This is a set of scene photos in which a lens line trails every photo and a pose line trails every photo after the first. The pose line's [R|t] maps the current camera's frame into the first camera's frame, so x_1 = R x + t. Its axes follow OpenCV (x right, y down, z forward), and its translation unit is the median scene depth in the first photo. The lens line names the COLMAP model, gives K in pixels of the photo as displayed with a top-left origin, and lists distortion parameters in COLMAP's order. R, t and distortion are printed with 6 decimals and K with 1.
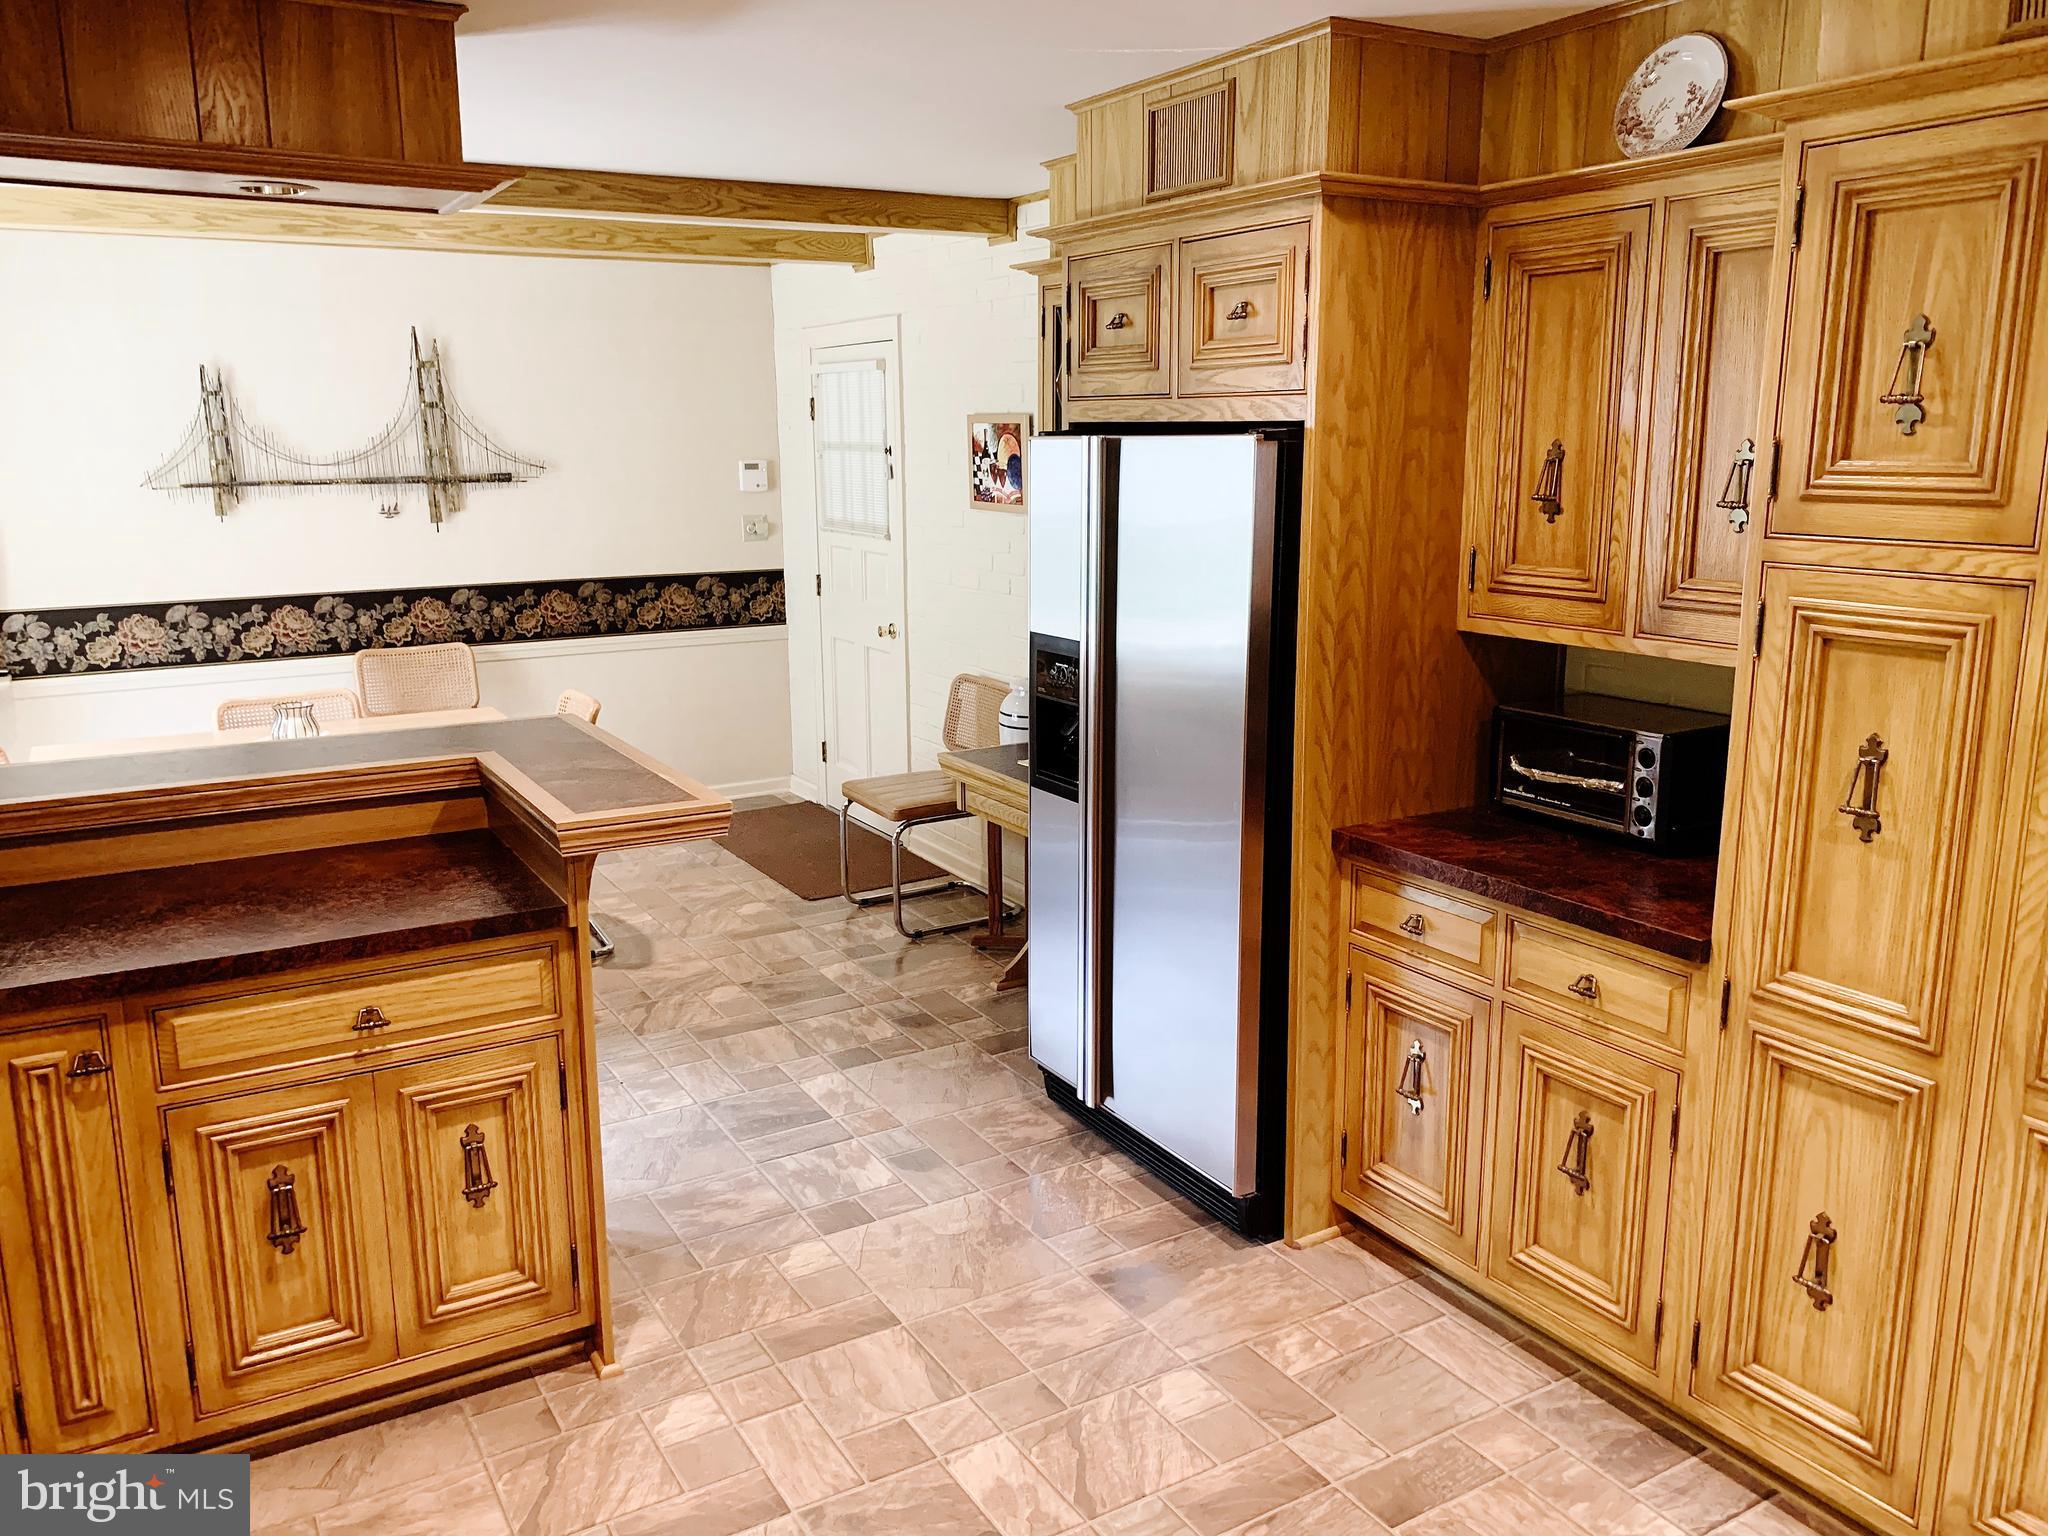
lens RADIAL K [[1571.9, 0, 1024.0], [0, 1571.9, 768.0], [0, 0, 1]] dist [0.071830, -0.103368]
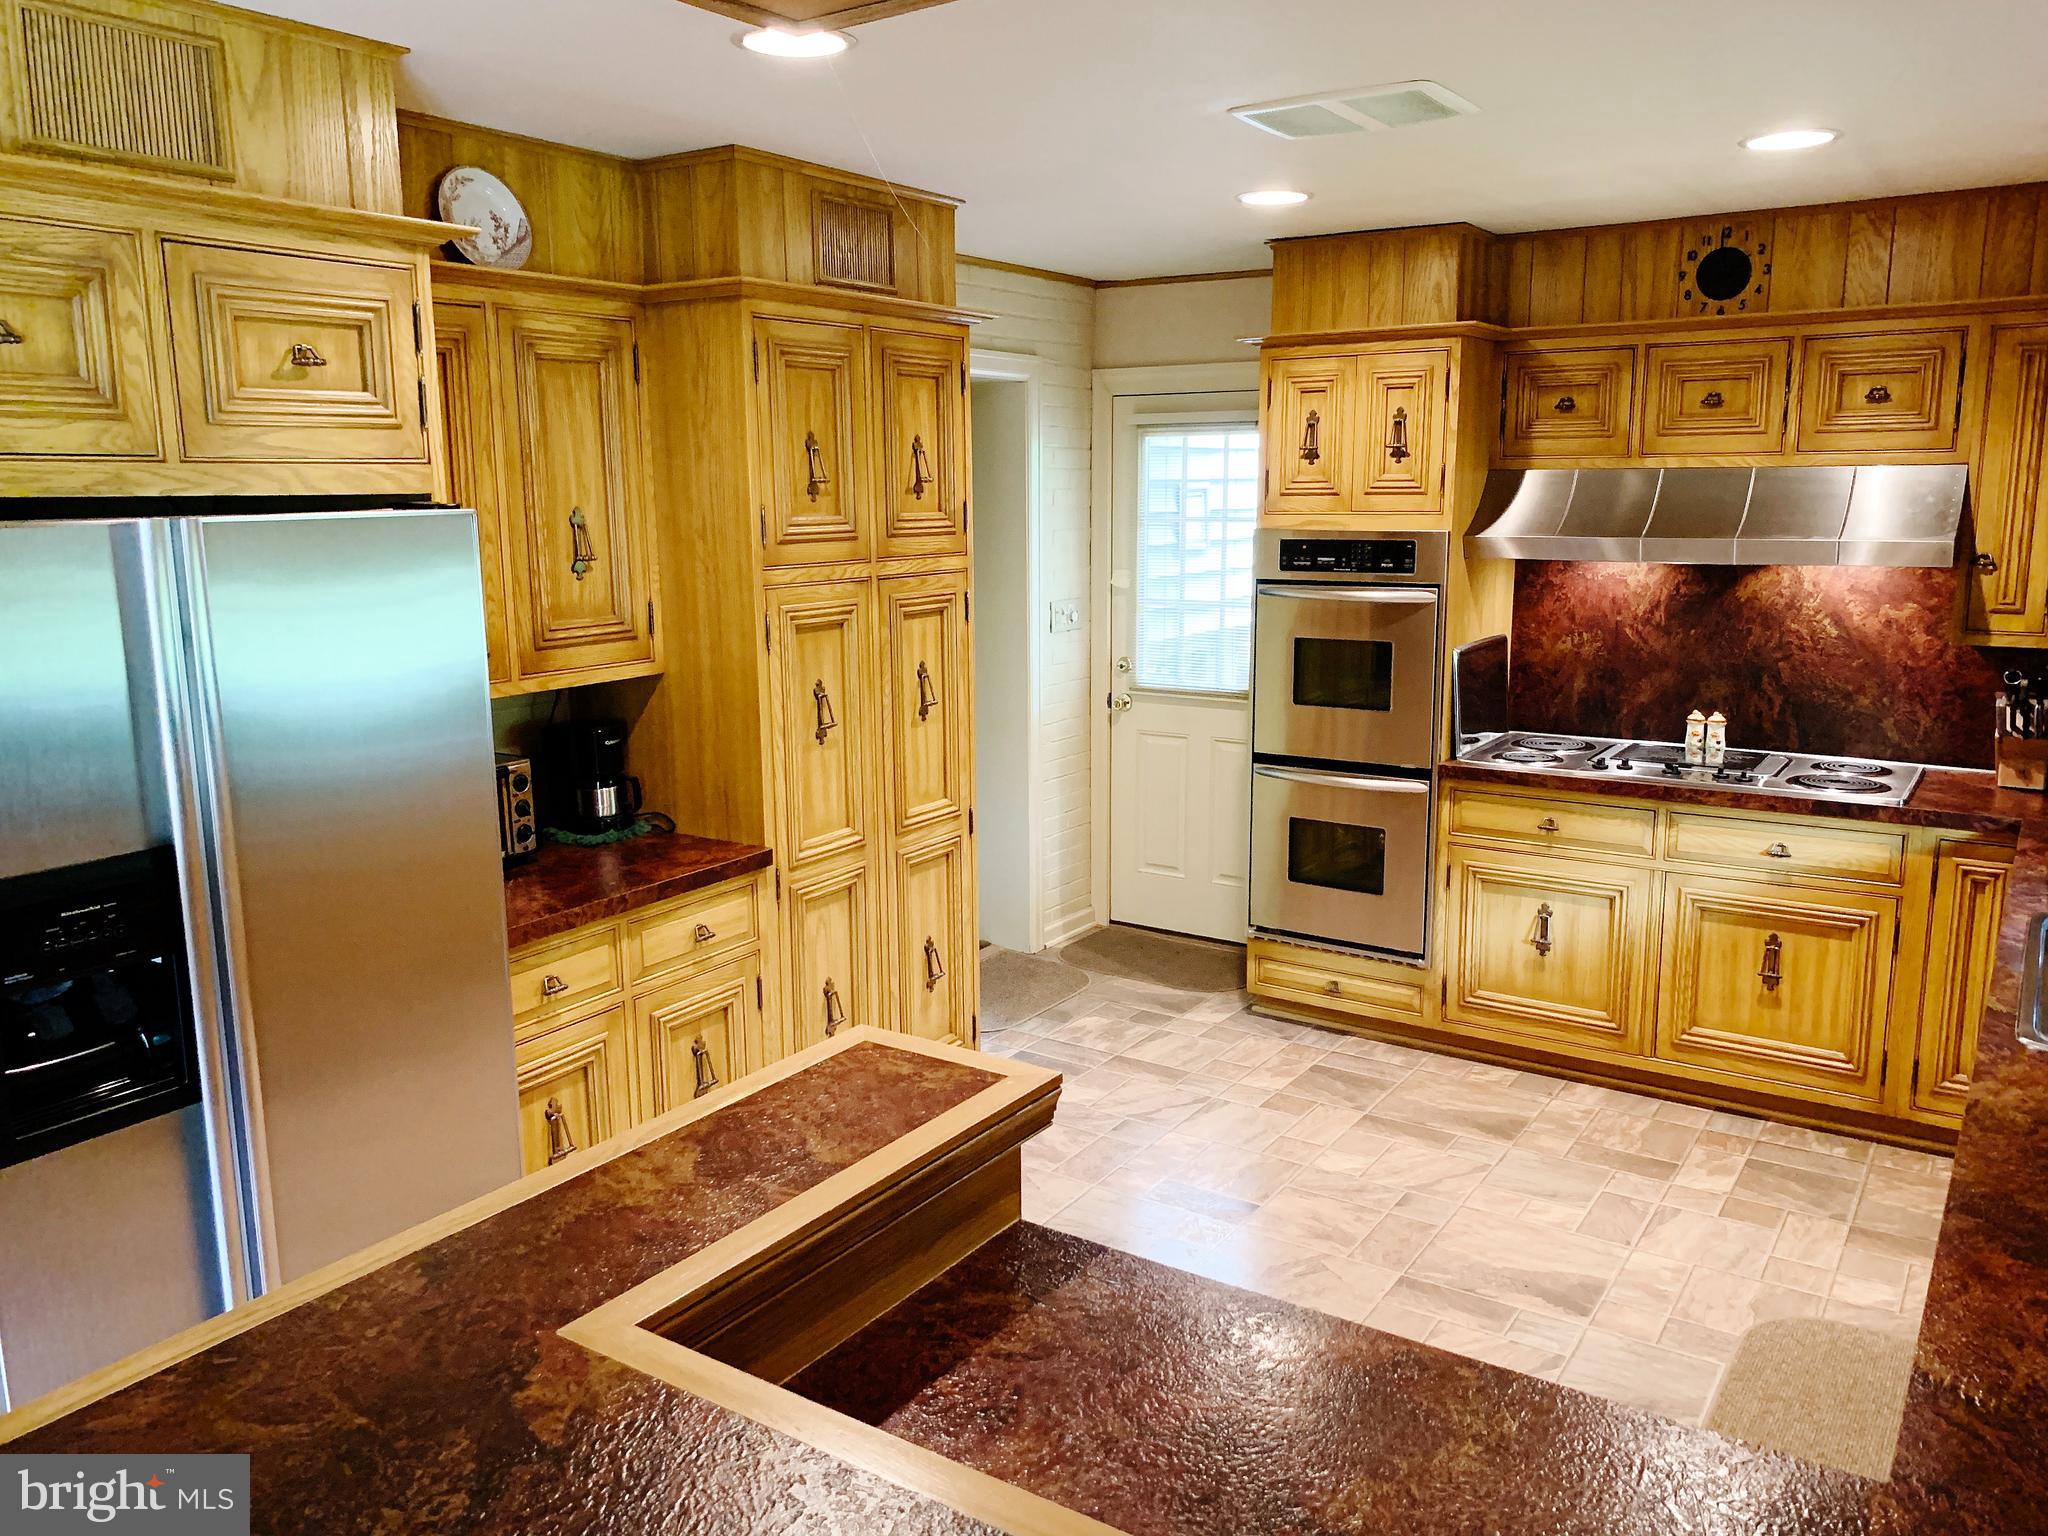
lens RADIAL K [[1571.9, 0, 1024.0], [0, 1571.9, 768.0], [0, 0, 1]] dist [0.071830, -0.103368]
pose [[-0.436743, -0.156219, 0.885918, -0.849394], [0.197275, 0.944203, 0.263750, -0.267274], [-0.877689, 0.289960, -0.381555, 1.197679]]
